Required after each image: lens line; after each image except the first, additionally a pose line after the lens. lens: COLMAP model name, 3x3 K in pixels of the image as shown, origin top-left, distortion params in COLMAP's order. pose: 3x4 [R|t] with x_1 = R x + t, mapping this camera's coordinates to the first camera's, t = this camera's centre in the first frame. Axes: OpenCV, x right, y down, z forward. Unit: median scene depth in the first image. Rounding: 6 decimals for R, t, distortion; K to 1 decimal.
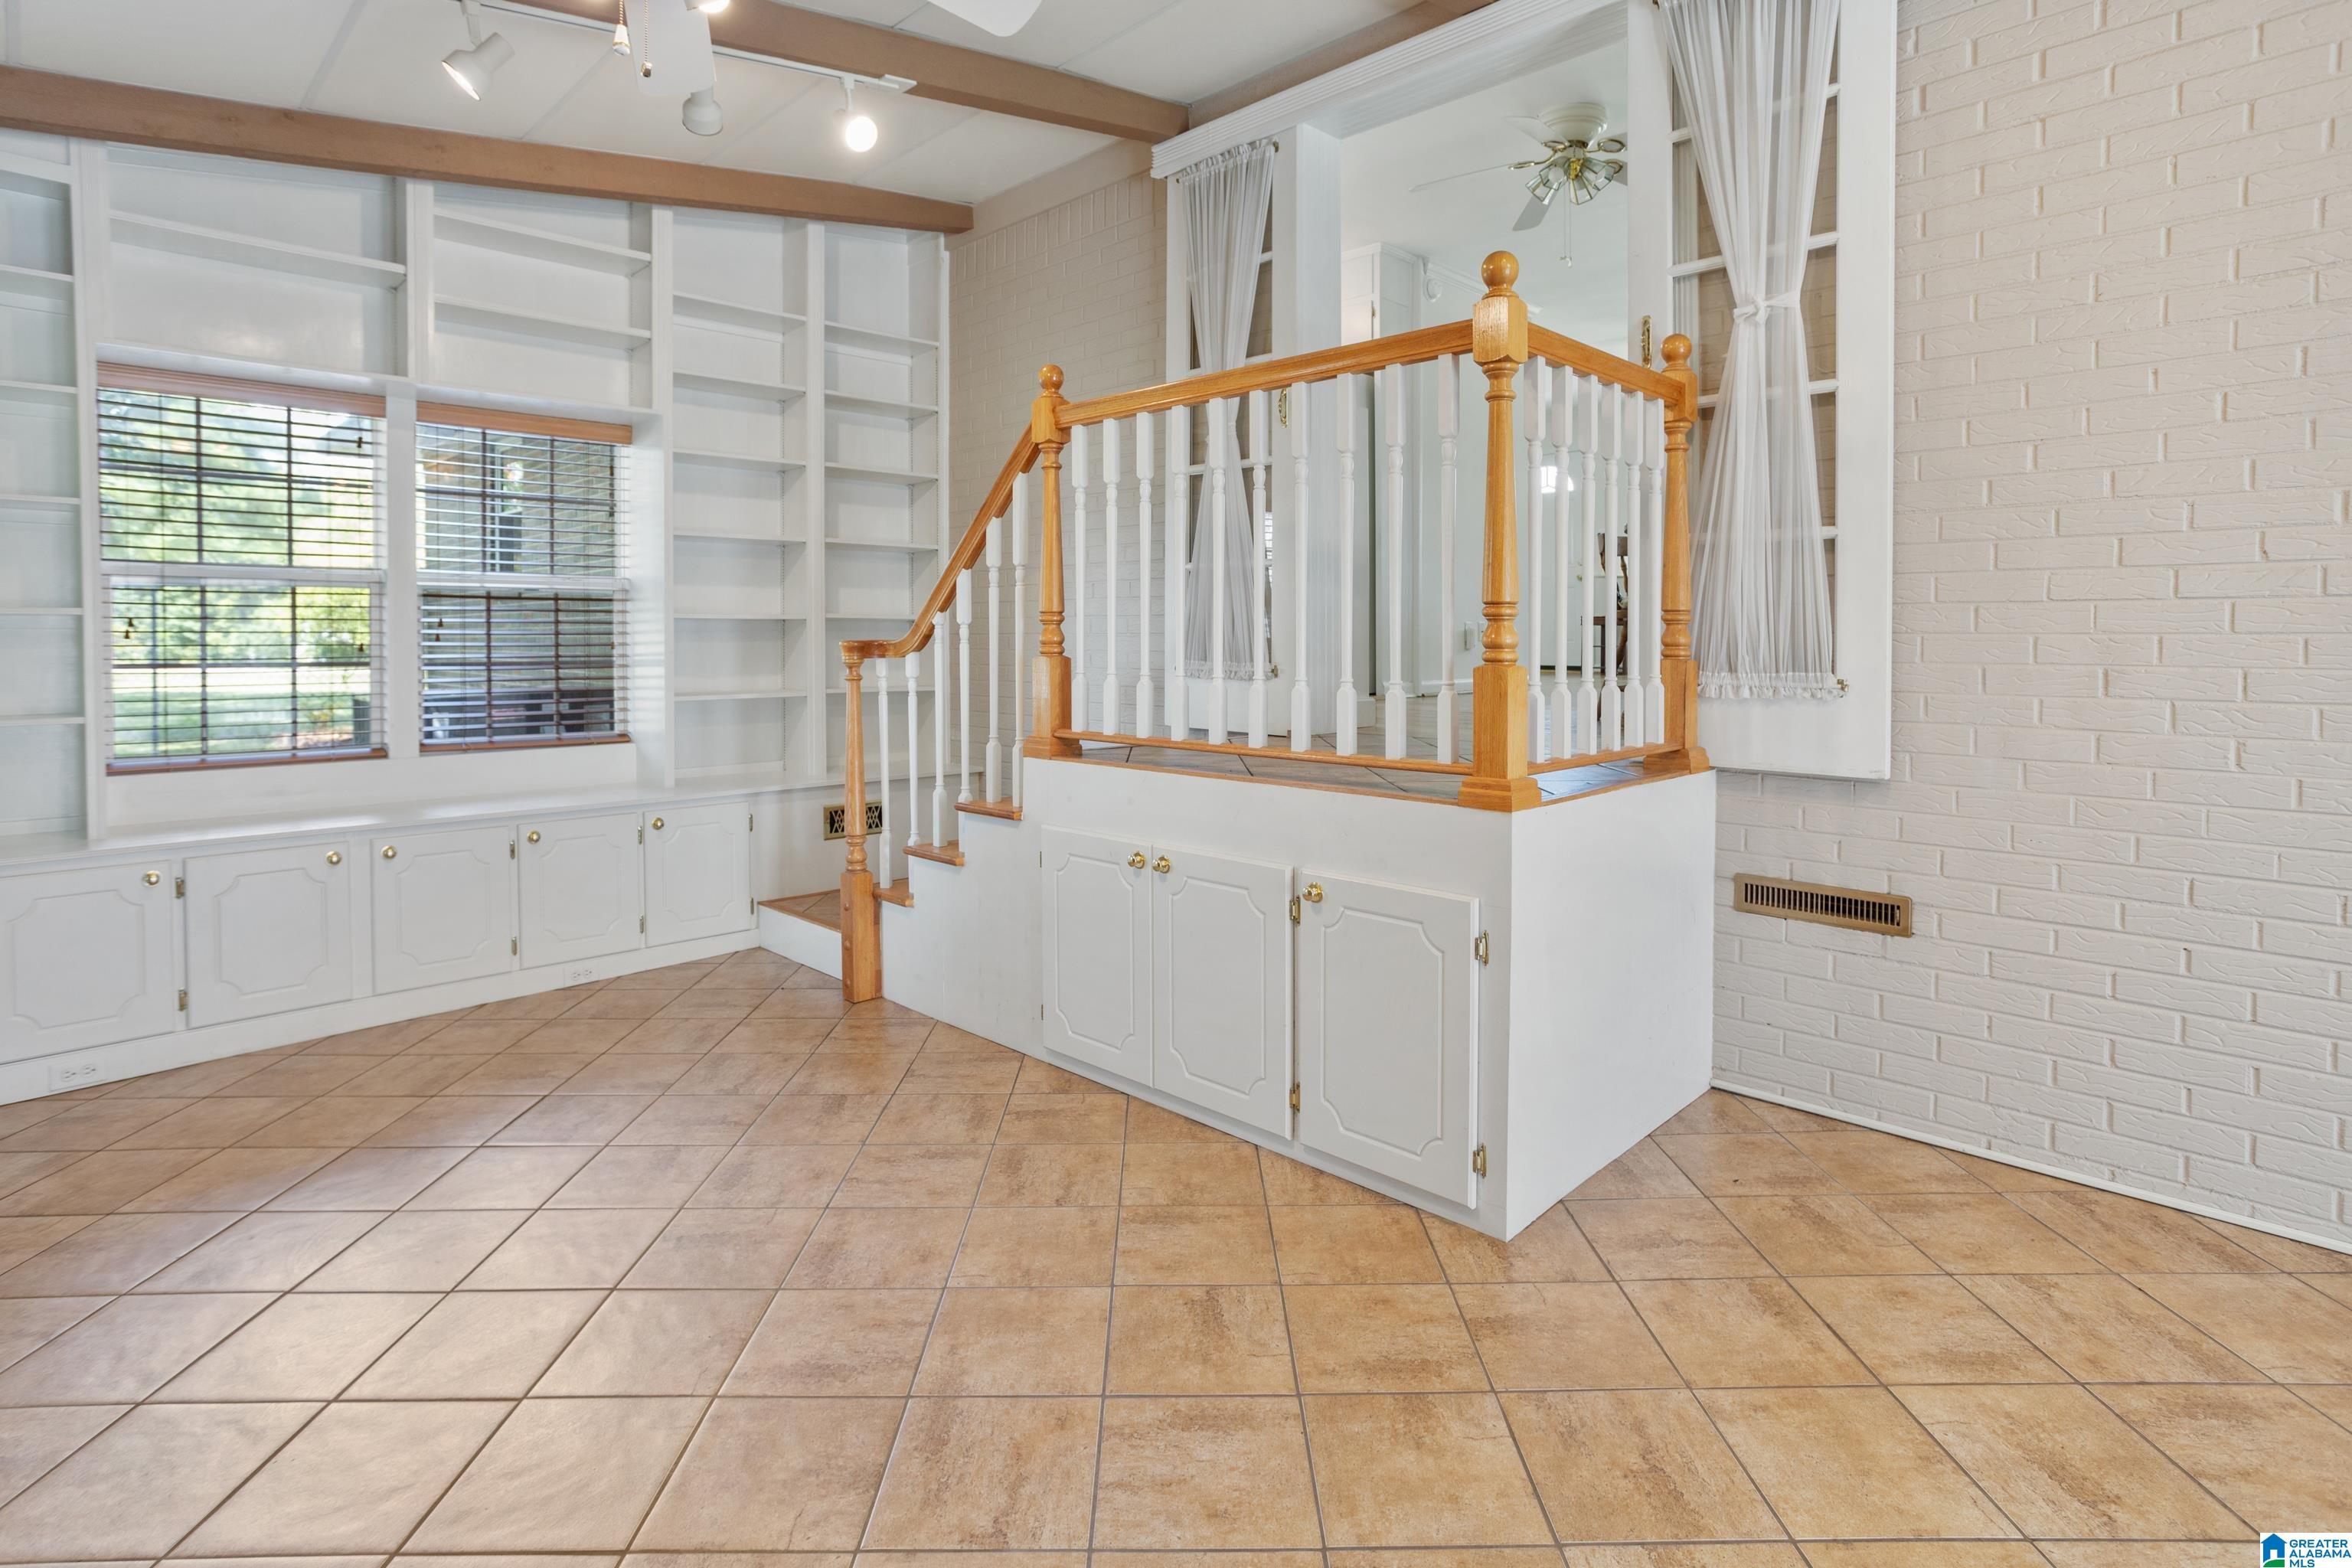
lens RADIAL K [[1190.9, 0, 1170.9], [0, 1190.9, 673.9], [0, 0, 1]] dist [-0.050062, 0.028832]
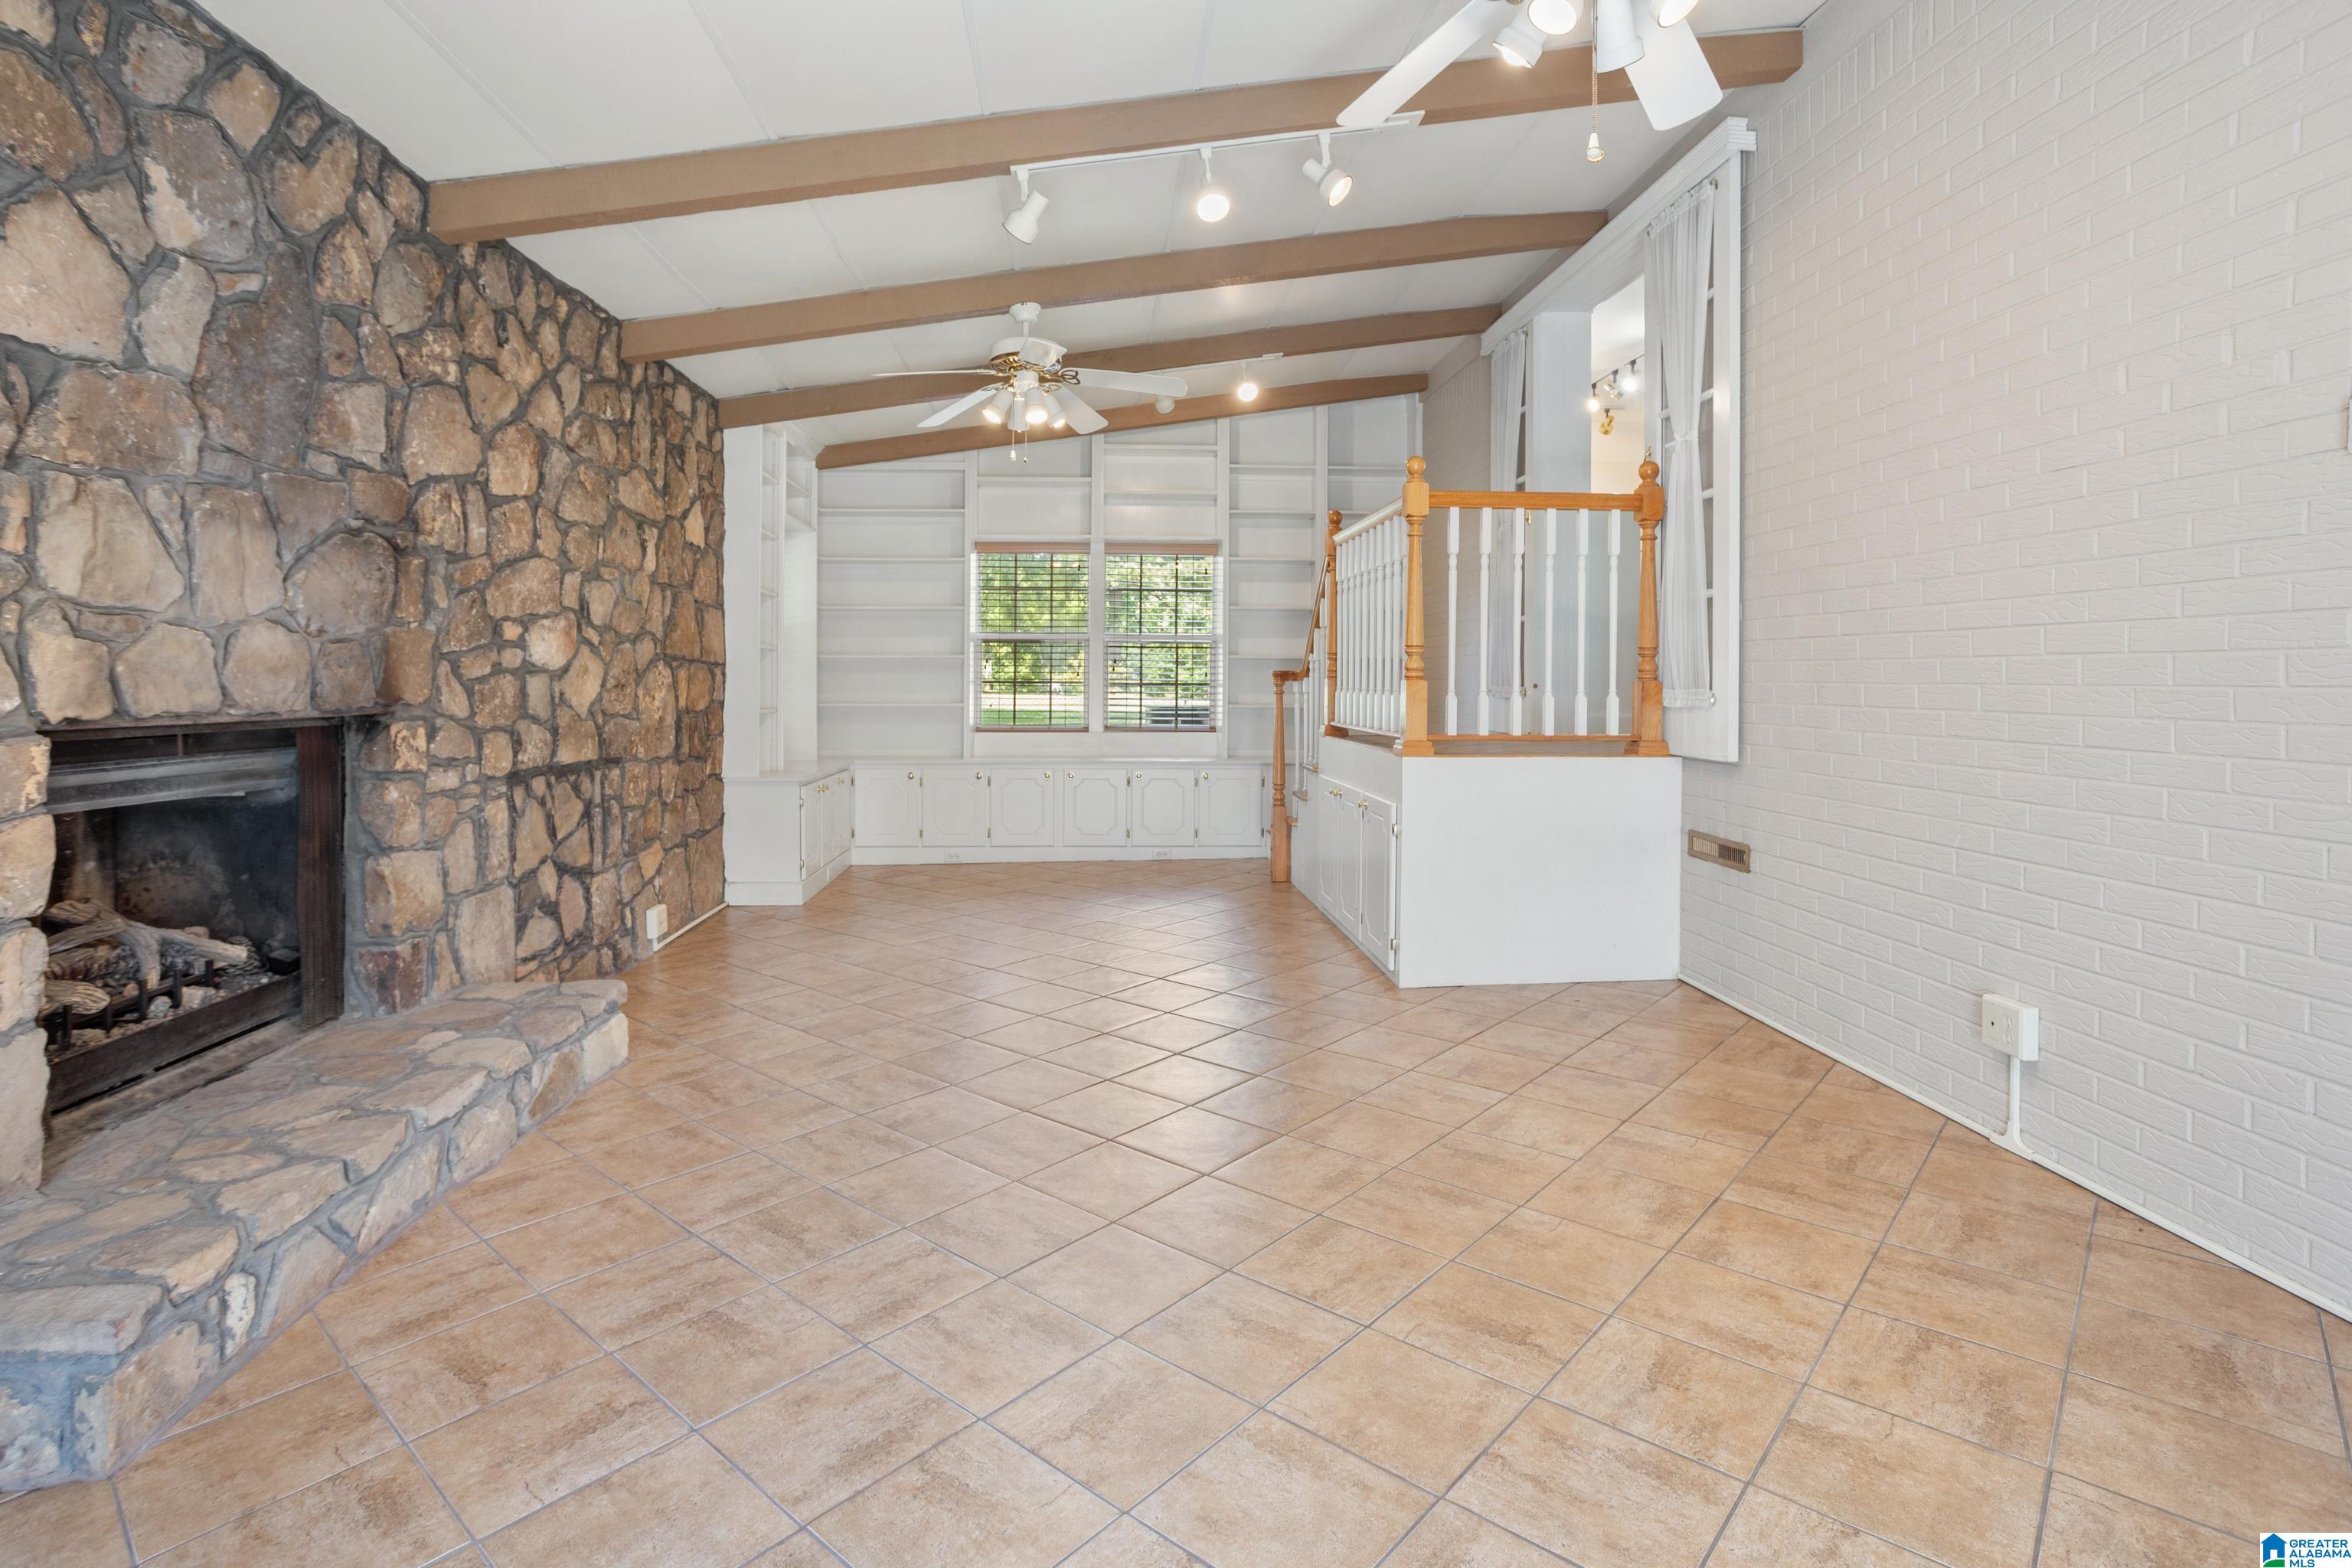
lens RADIAL K [[1190.9, 0, 1170.9], [0, 1190.9, 673.9], [0, 0, 1]] dist [-0.050062, 0.028832]
pose [[0.754887, 0.001453, -0.655853, 0.996623], [-0.022110, 0.999486, -0.023235, 0.028517], [0.655482, 0.032041, 0.754531, -0.536065]]
